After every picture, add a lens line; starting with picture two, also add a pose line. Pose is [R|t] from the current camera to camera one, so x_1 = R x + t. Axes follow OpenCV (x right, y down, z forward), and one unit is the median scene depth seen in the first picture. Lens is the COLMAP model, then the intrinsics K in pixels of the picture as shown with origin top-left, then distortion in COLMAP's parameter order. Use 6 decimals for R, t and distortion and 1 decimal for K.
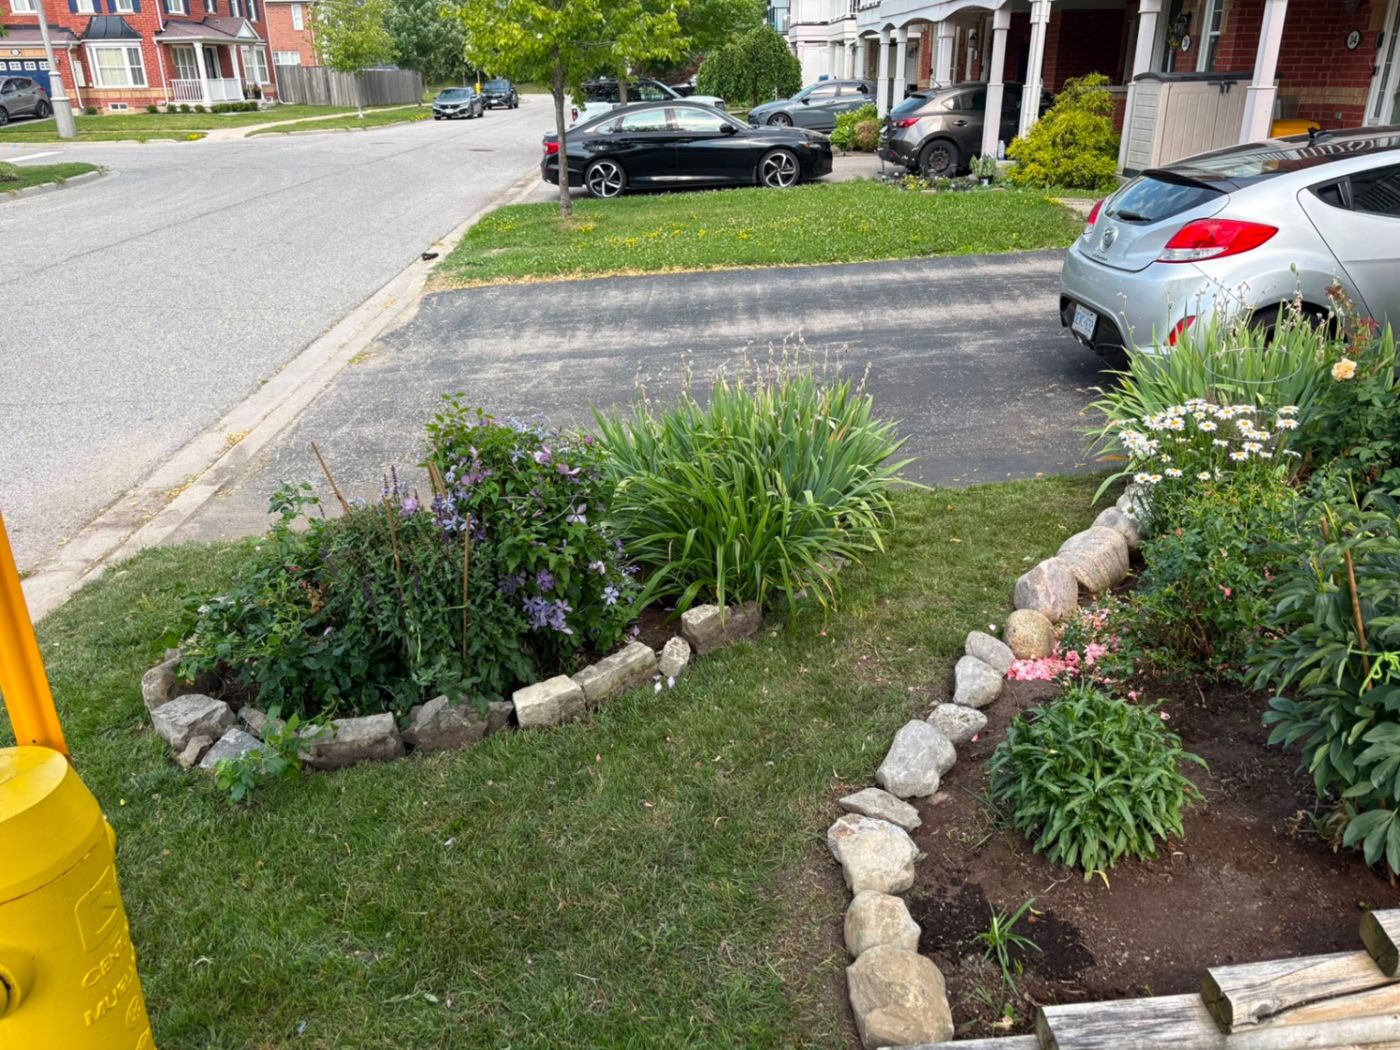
lens RADIAL K [[1092.1, 0, 703.6], [0, 1092.1, 523.8], [0, 0, 1]] dist [-0.003699, 0.001730]
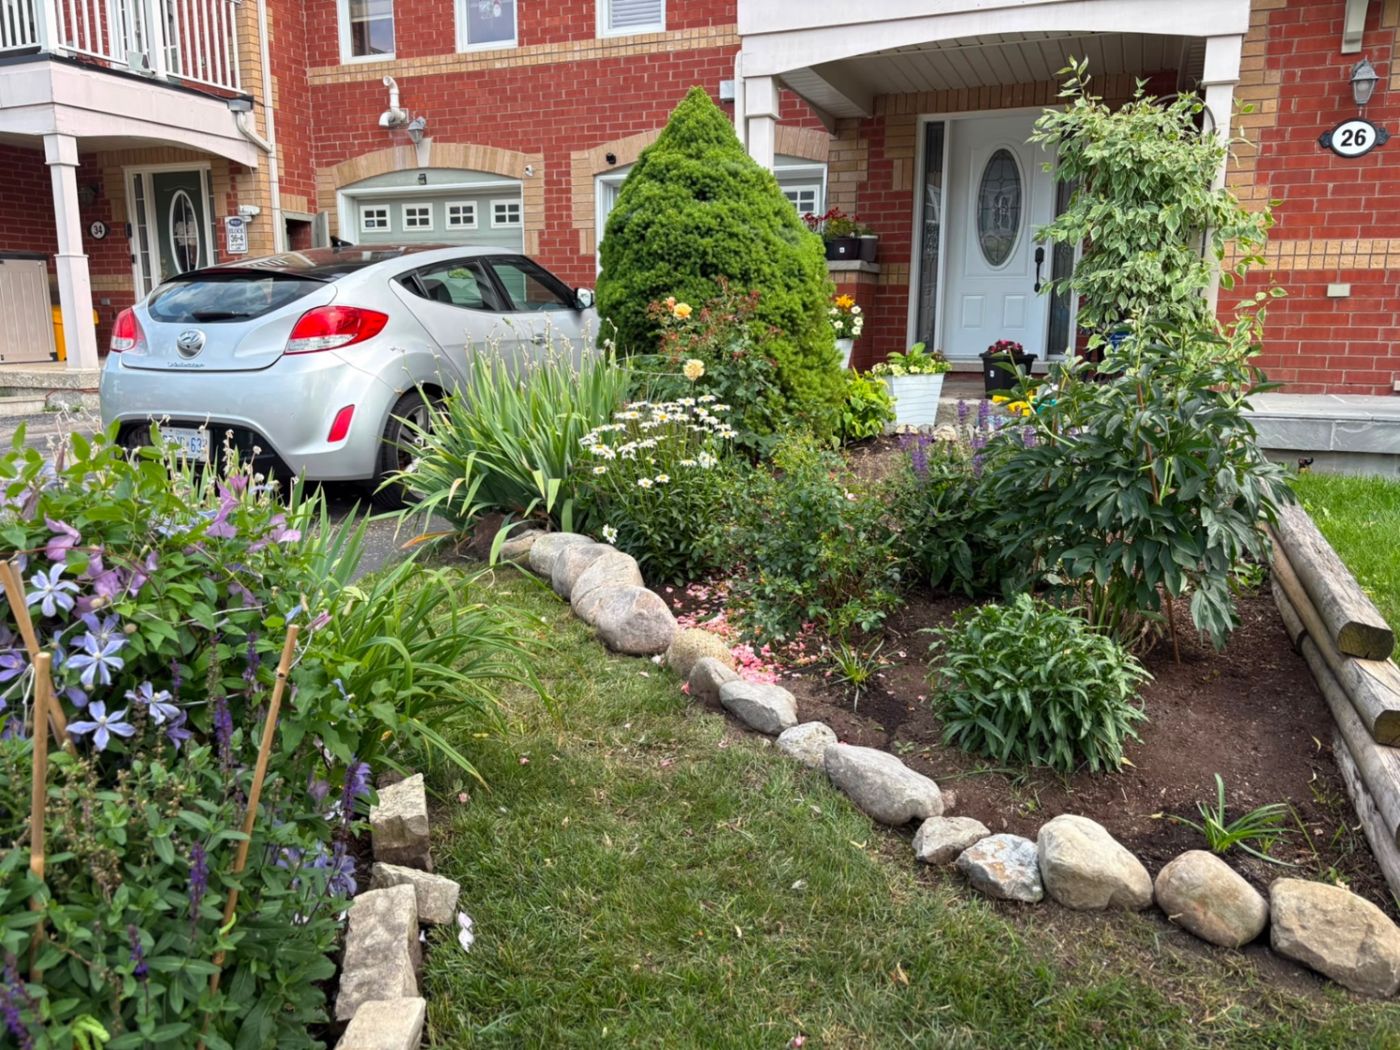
lens RADIAL K [[1092.1, 0, 700.9], [0, 1092.1, 530.3], [0, 0, 1]] dist [-0.003699, 0.001730]
pose [[0.430786, -0.158546, 0.888418, -0.254054], [0.336392, 0.941709, 0.004943, 0.003372], [-0.837415, 0.296727, 0.459009, 0.358618]]
